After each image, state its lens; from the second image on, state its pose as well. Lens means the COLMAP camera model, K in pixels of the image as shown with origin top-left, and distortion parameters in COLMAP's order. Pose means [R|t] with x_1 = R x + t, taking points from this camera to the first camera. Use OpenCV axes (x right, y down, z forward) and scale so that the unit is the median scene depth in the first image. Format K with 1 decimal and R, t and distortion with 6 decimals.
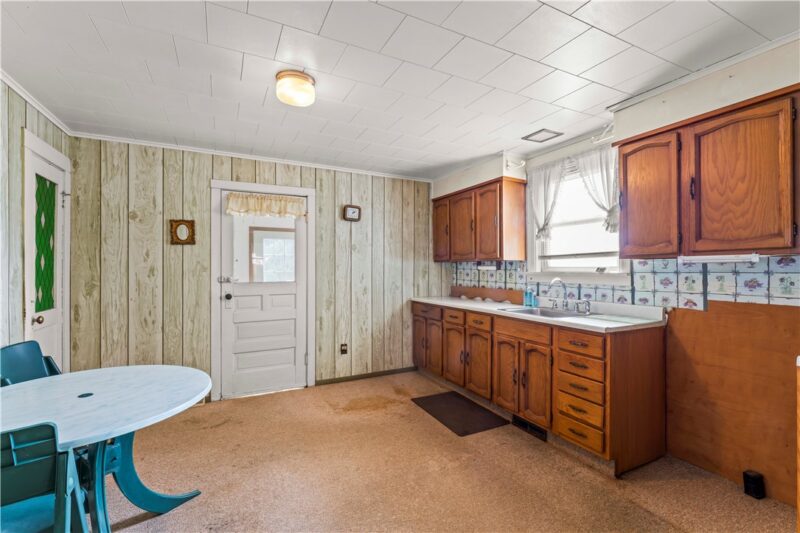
lens RADIAL K [[351.9, 0, 392.1], [0, 351.9, 266.7], [0, 0, 1]] dist [-0.001780, 0.000791]
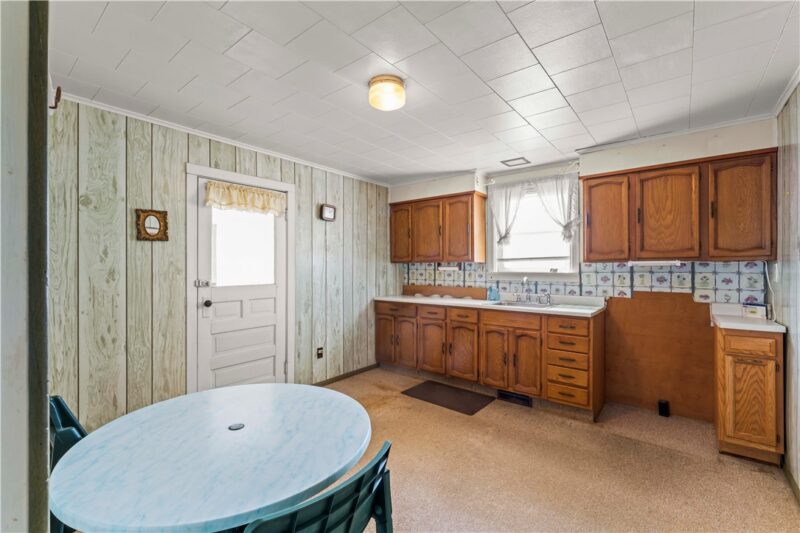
lens RADIAL K [[351.9, 0, 392.8], [0, 351.9, 266.0], [0, 0, 1]] dist [-0.001780, 0.000791]
pose [[0.911708, 0.000233, 0.410839, -0.425506], [-0.000885, 0.999999, 0.001396, -0.007179], [-0.410838, -0.001636, 0.911707, 0.045688]]
